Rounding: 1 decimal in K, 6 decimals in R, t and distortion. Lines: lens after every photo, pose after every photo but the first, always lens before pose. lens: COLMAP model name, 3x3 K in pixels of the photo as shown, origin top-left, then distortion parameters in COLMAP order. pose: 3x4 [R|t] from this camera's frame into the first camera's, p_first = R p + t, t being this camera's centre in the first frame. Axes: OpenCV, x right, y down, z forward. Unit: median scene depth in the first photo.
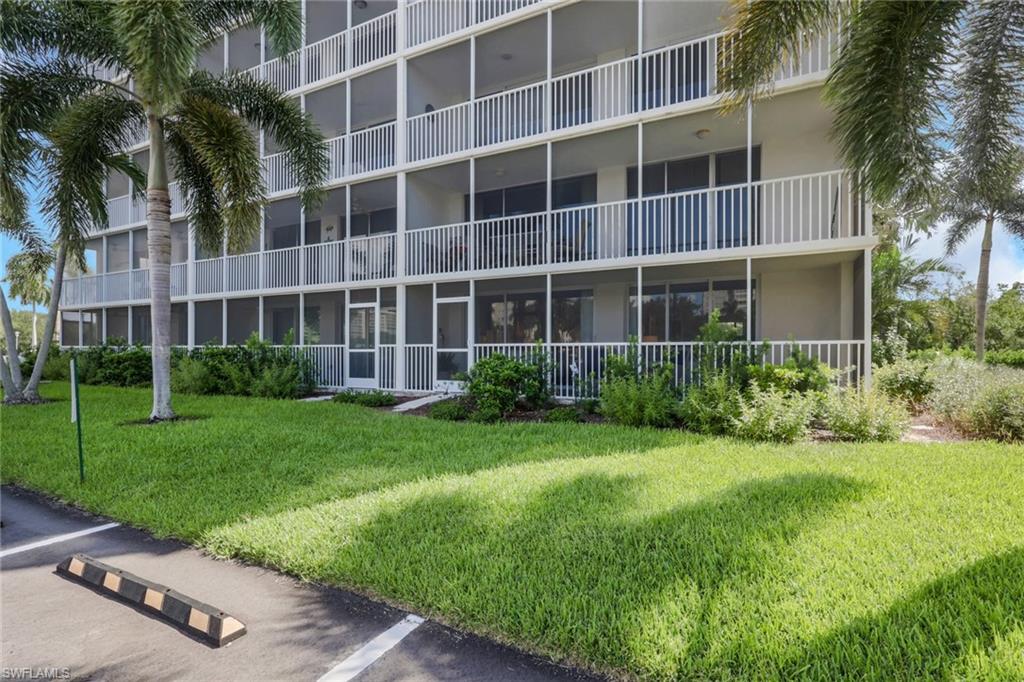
lens RADIAL K [[479.1, 0, 510.5], [0, 479.1, 346.8], [0, 0, 1]] dist [-0.001203, -0.000361]
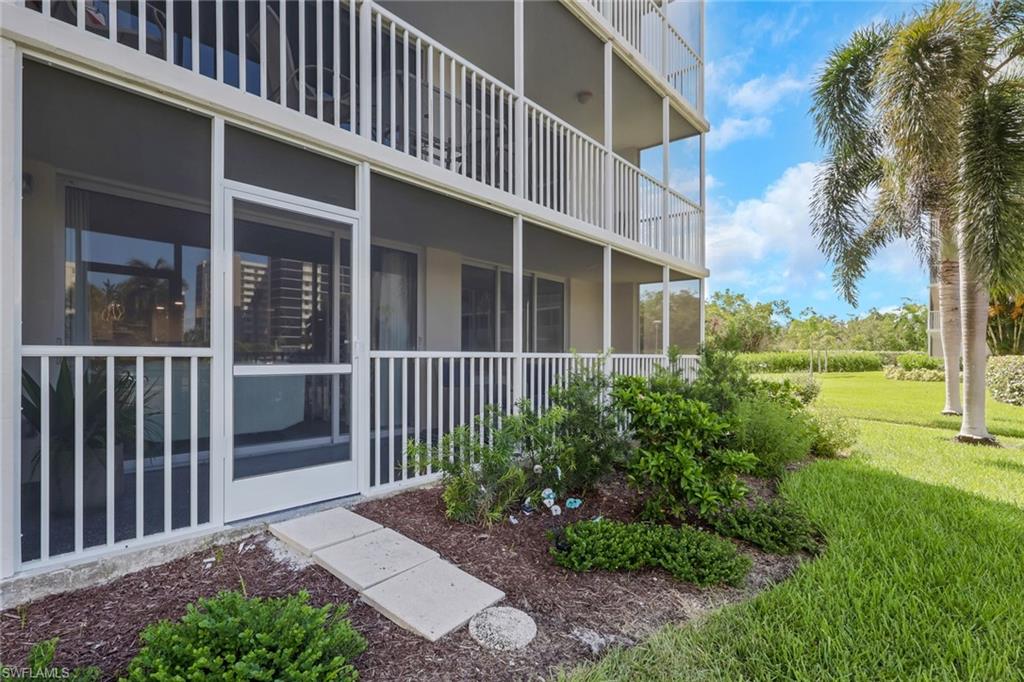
lens RADIAL K [[482.2, 0, 511.5], [0, 482.2, 360.2], [0, 0, 1]] dist [-0.000596, -0.000055]
pose [[0.270624, -0.000115, 0.962685, -0.383708], [-0.007243, 0.999971, 0.002156, -0.000512], [-0.962658, -0.007556, 0.270615, 0.801695]]
